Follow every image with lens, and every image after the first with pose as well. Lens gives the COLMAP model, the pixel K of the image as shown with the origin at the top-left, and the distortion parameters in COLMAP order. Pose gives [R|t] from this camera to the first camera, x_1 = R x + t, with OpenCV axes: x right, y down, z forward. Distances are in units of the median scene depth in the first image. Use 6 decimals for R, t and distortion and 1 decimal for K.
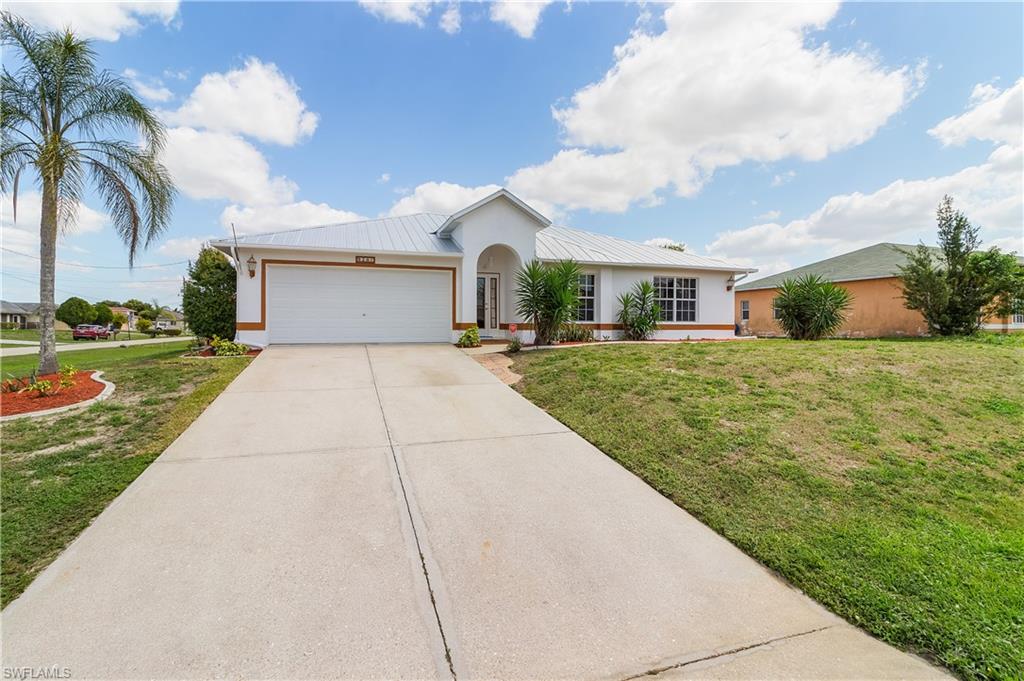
lens RADIAL K [[471.7, 0, 523.1], [0, 471.7, 339.5], [0, 0, 1]] dist [-0.002291, 0.000068]
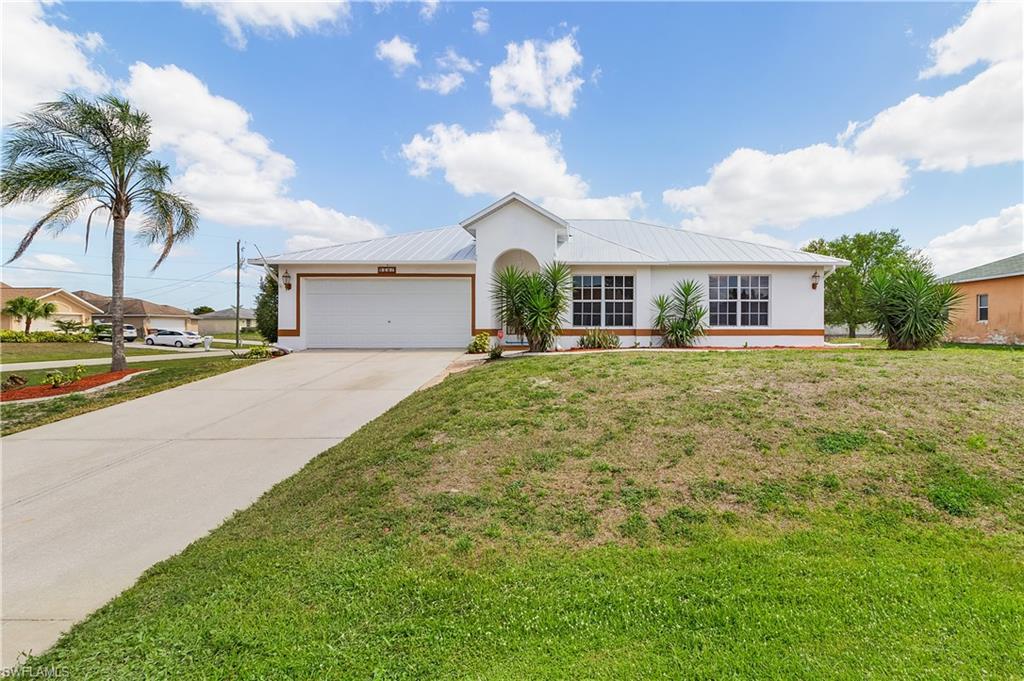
lens RADIAL K [[471.7, 0, 512.6], [0, 471.7, 335.7], [0, 0, 1]] dist [-0.002291, 0.000068]
pose [[0.954382, -0.000450, -0.298589, 0.214278], [-0.005747, 0.999786, -0.019878, -0.001168], [0.298534, 0.020687, 0.954175, 0.060739]]
